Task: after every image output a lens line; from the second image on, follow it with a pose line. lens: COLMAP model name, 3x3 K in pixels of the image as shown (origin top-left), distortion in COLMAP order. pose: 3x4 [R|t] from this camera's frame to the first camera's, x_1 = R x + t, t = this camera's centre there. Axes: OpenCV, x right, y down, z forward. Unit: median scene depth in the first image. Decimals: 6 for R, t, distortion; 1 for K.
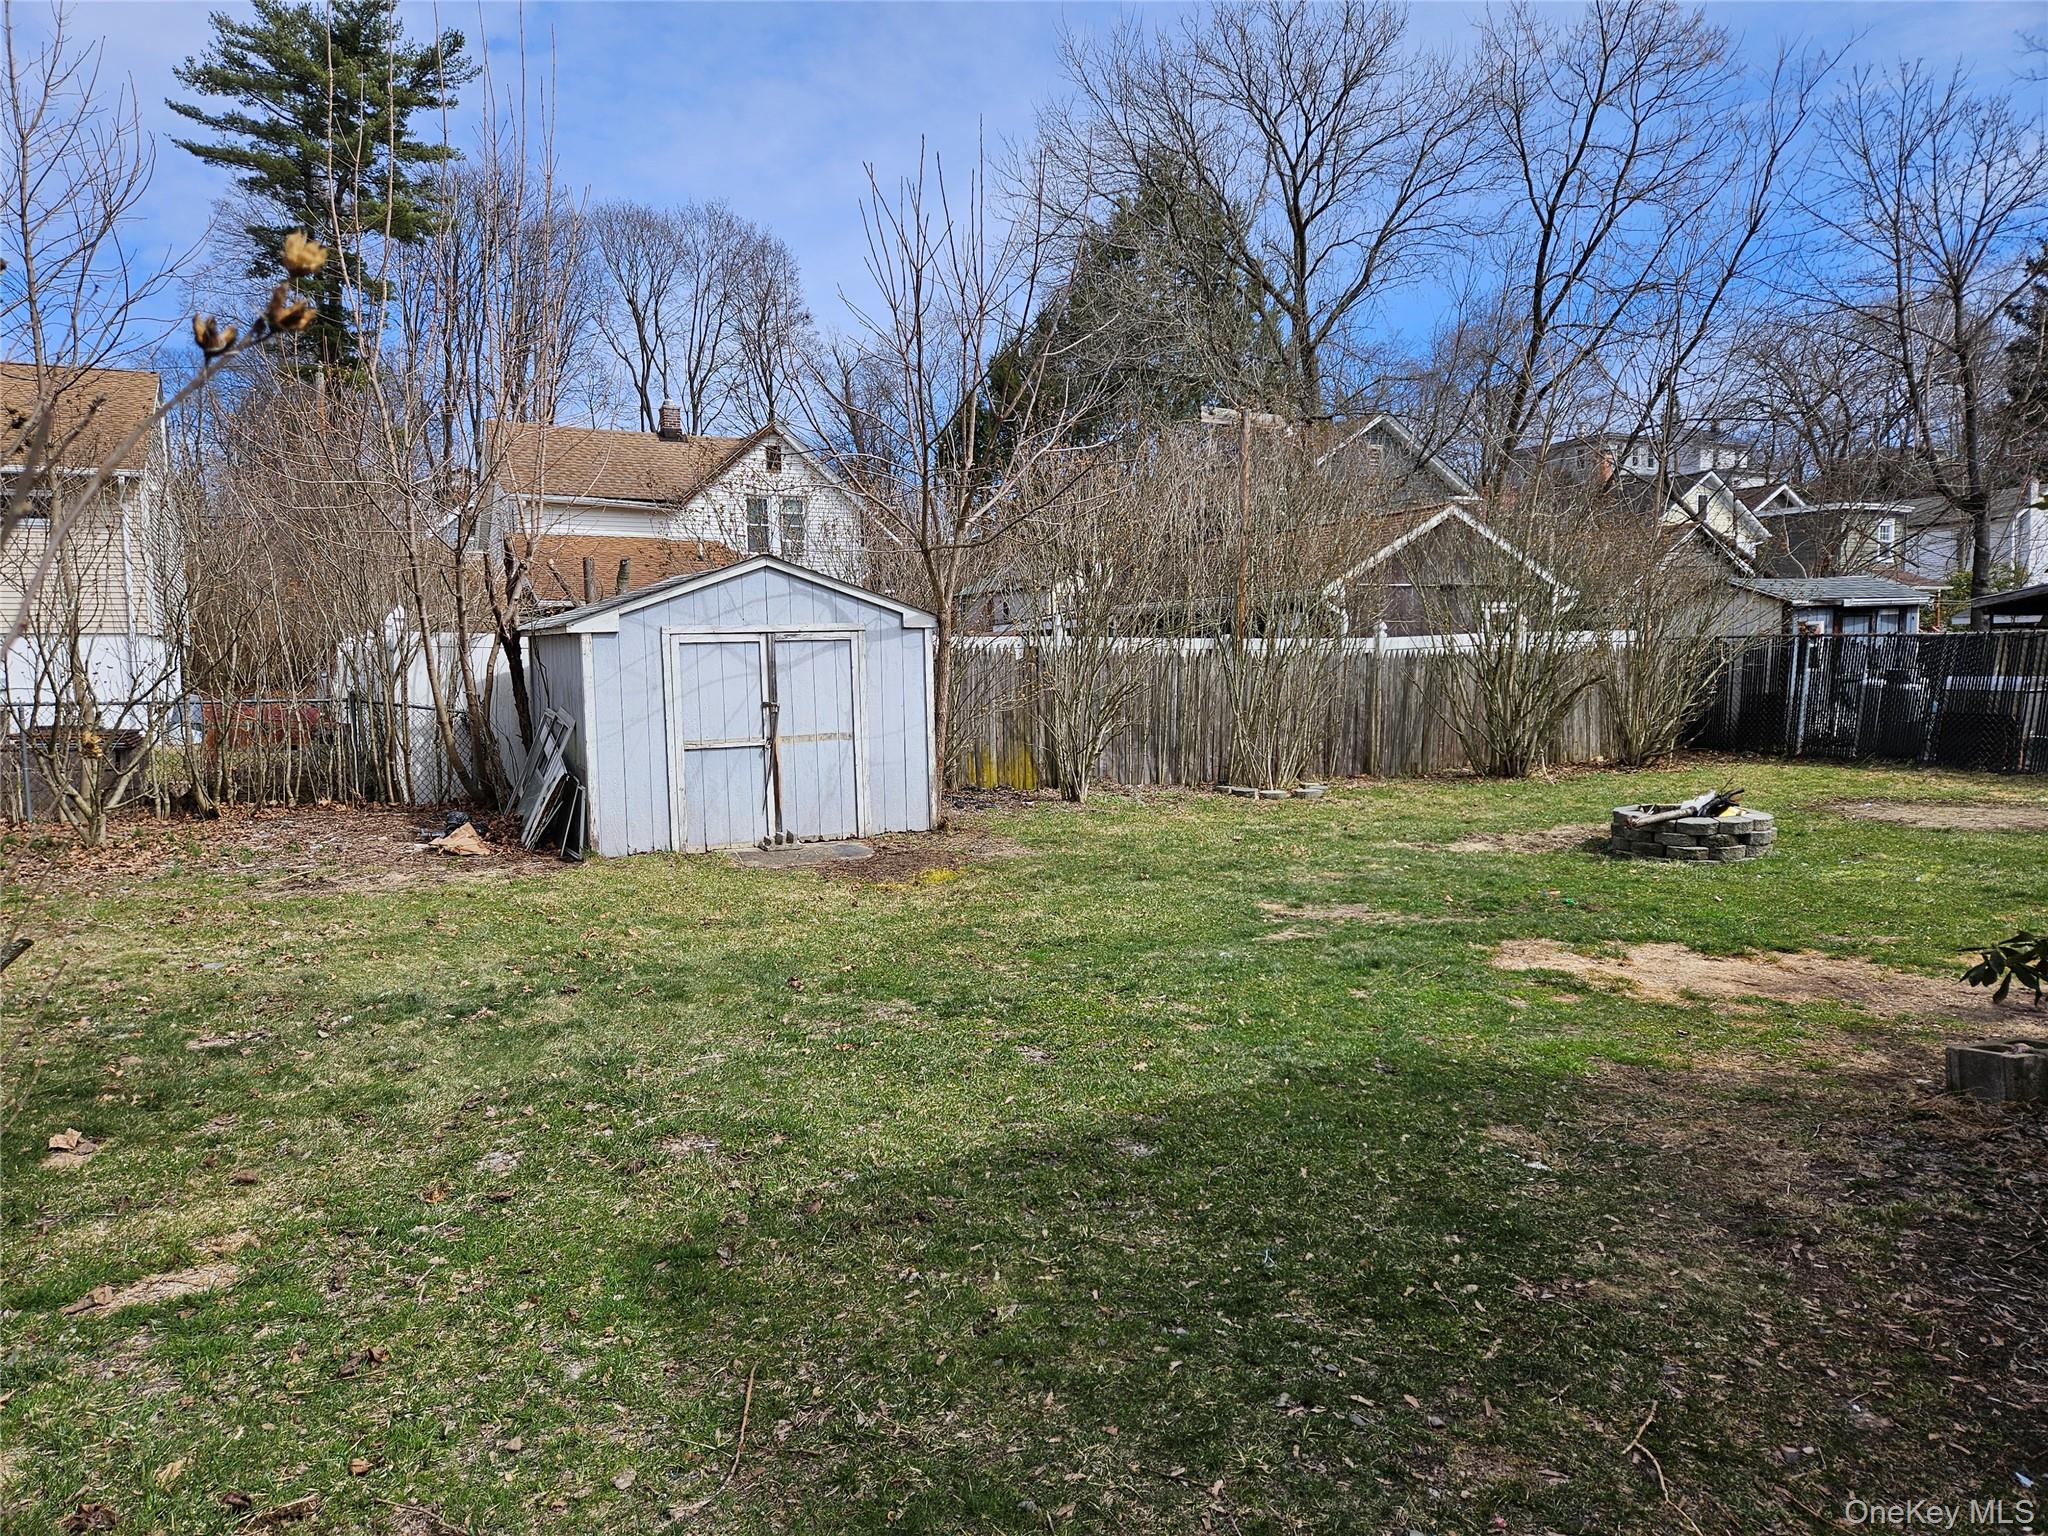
lens RADIAL K [[1374.1, 0, 1019.6], [0, 1374.1, 765.3], [0, 0, 1]] dist [0.052842, -0.034955]
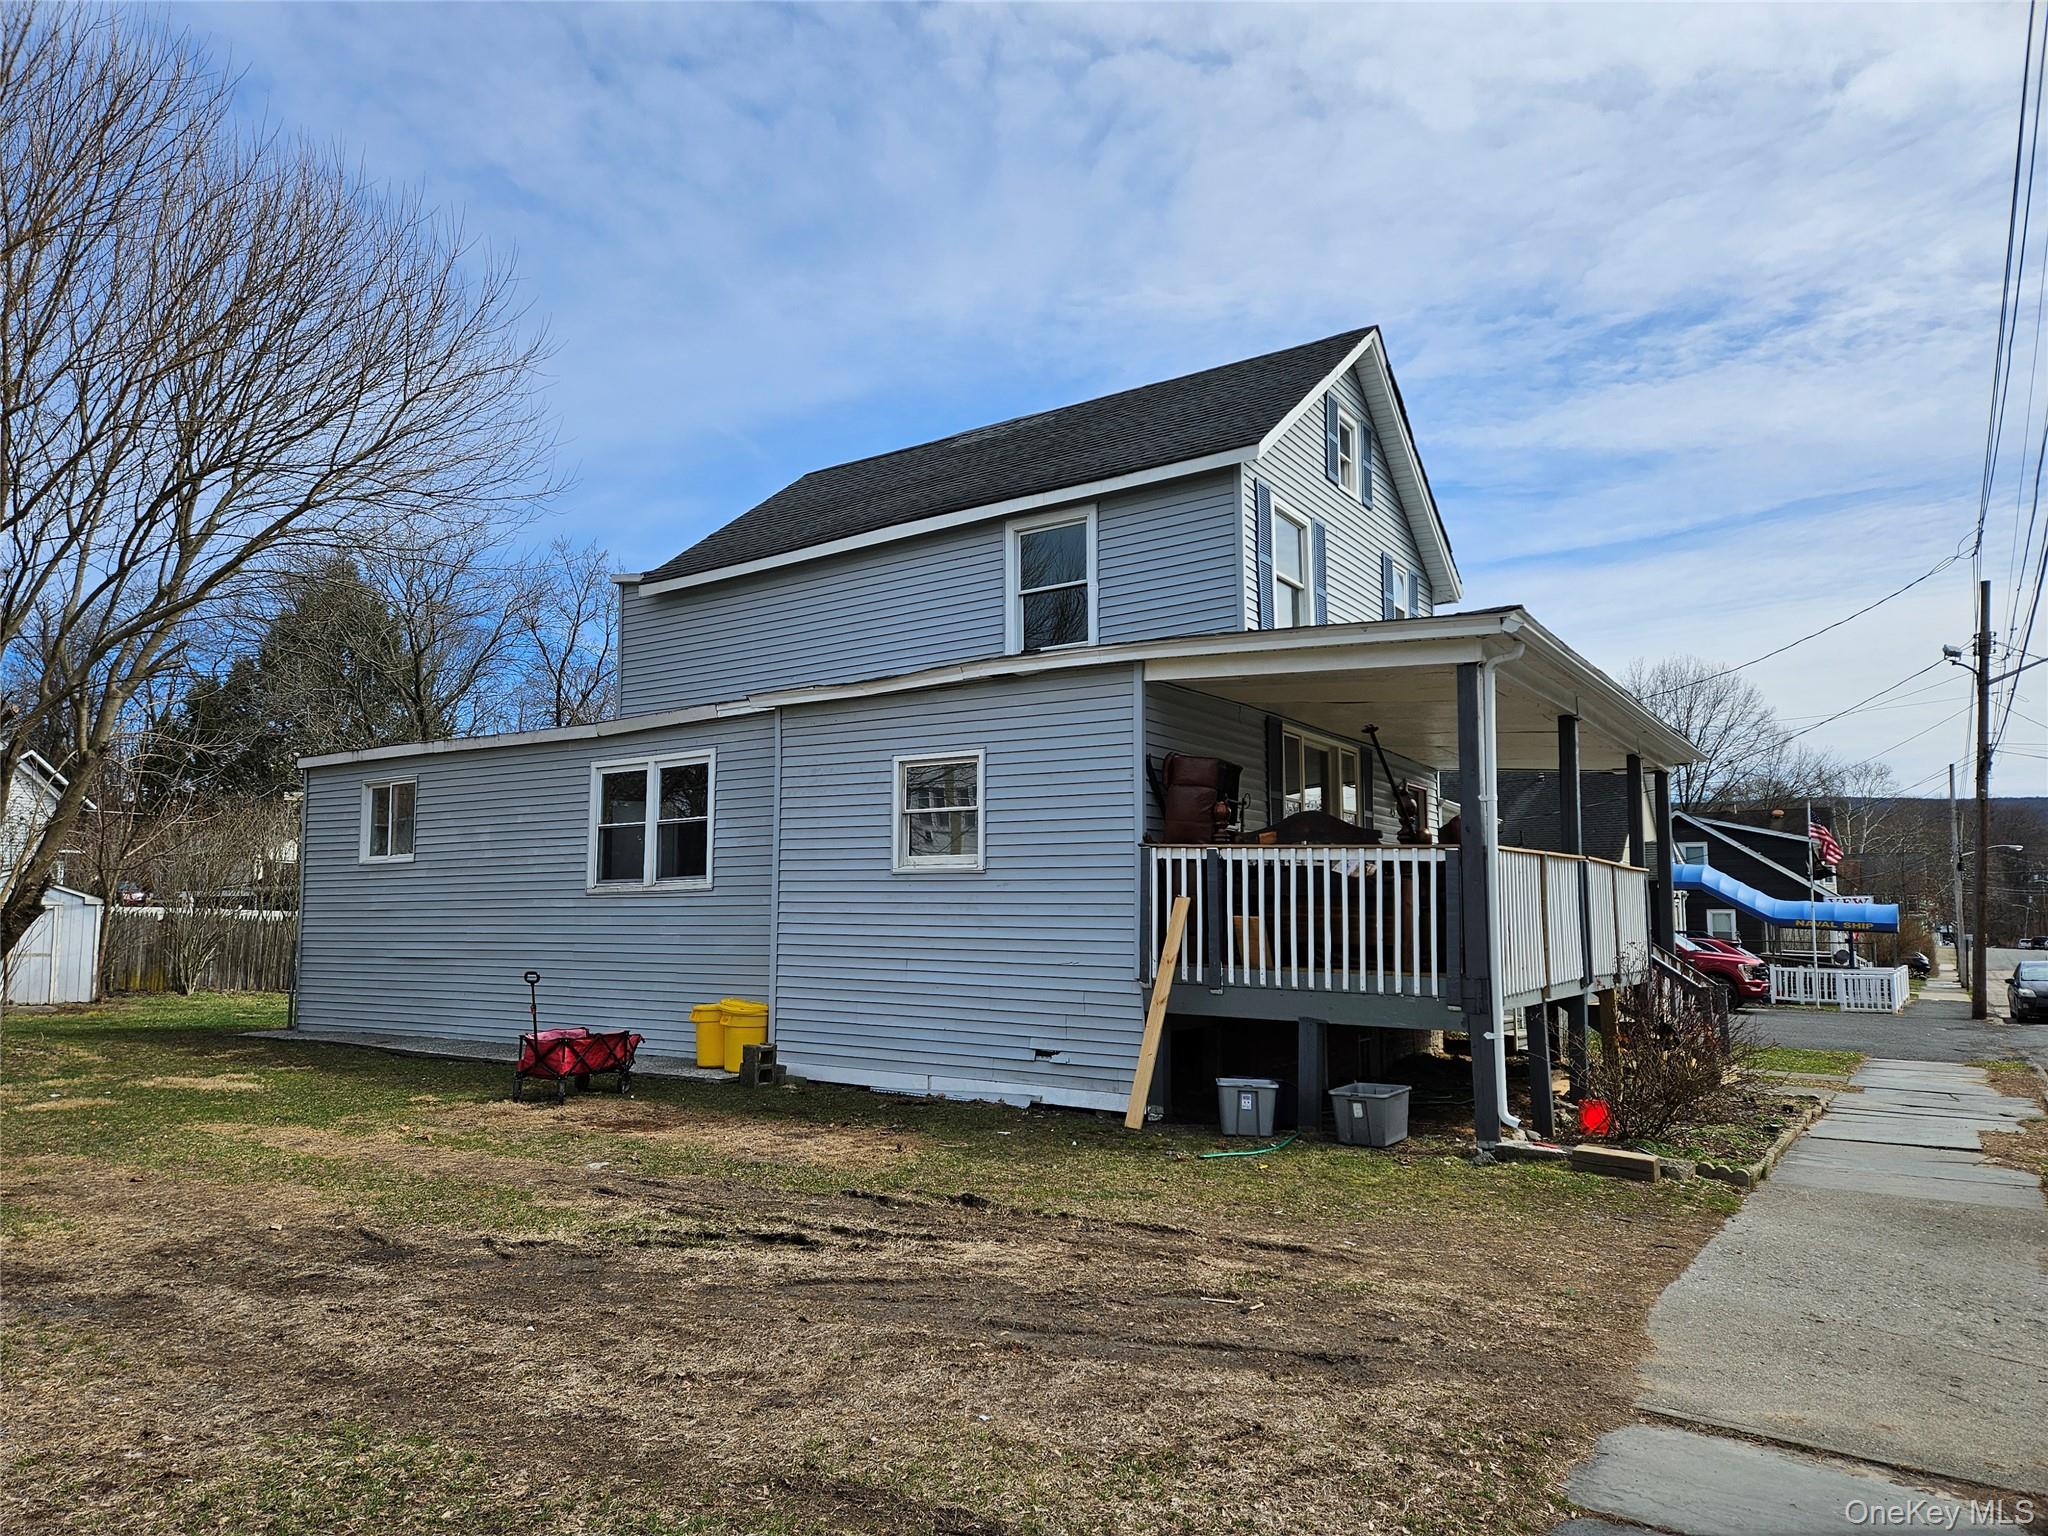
lens RADIAL K [[1374.1, 0, 1018.6], [0, 1374.1, 777.3], [0, 0, 1]] dist [0.052842, -0.034955]
pose [[0.876997, 0.066626, 0.475854, 0.114116], [0.022999, 0.983384, -0.180074, 0.104992], [-0.479945, 0.168868, 0.860893, -1.285892]]
